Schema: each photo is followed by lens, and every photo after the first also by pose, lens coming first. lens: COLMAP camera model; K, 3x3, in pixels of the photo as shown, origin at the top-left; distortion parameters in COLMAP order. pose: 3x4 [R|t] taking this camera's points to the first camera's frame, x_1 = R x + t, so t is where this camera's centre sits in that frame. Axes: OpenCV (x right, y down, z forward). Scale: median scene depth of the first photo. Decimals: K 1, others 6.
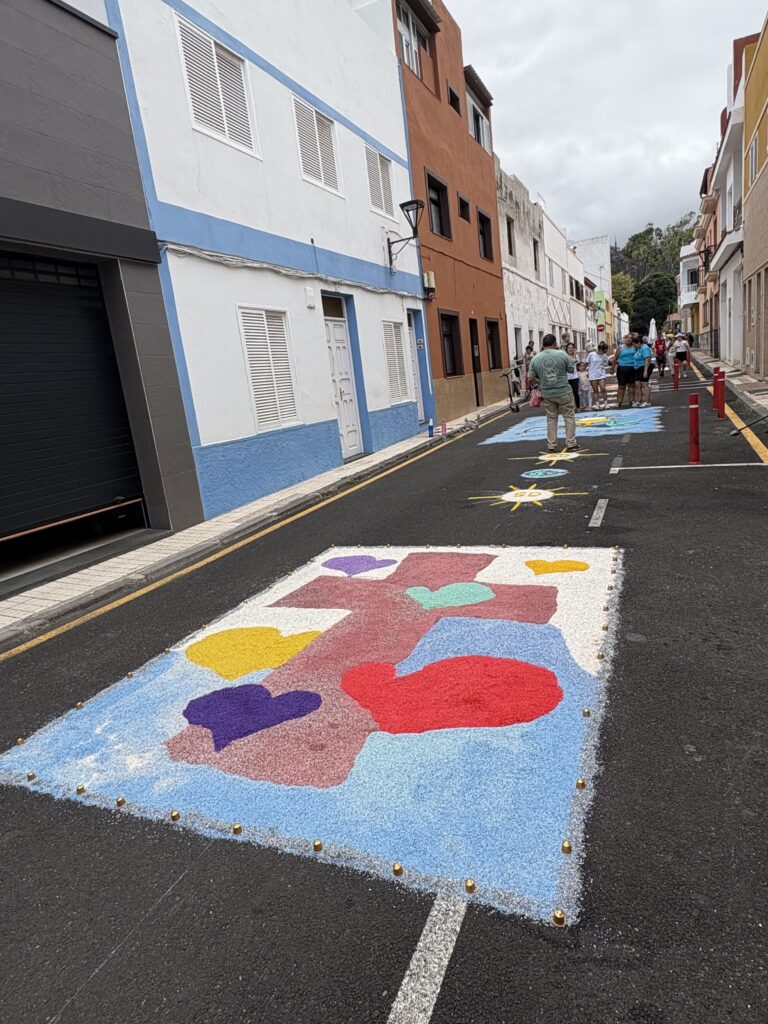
lens RADIAL K [[597.2, 0, 385.4], [0, 597.2, 507.9], [0, 0, 1]] dist [0.000732, 0.000762]
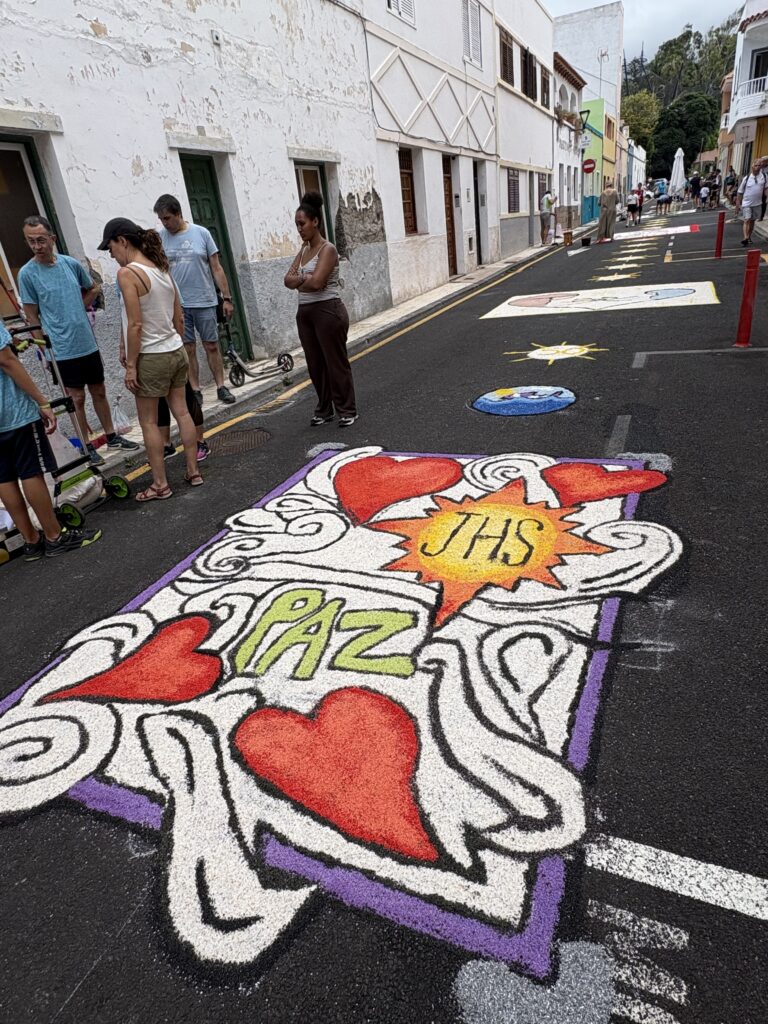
lens RADIAL K [[597.2, 0, 380.4], [0, 597.2, 513.8], [0, 0, 1]] dist [0.000732, 0.000762]
pose [[0.999972, -0.004491, -0.005947, 0.071177], [0.005691, 0.975403, 0.220355, -0.044894], [0.004811, -0.220382, 0.975402, 0.159601]]
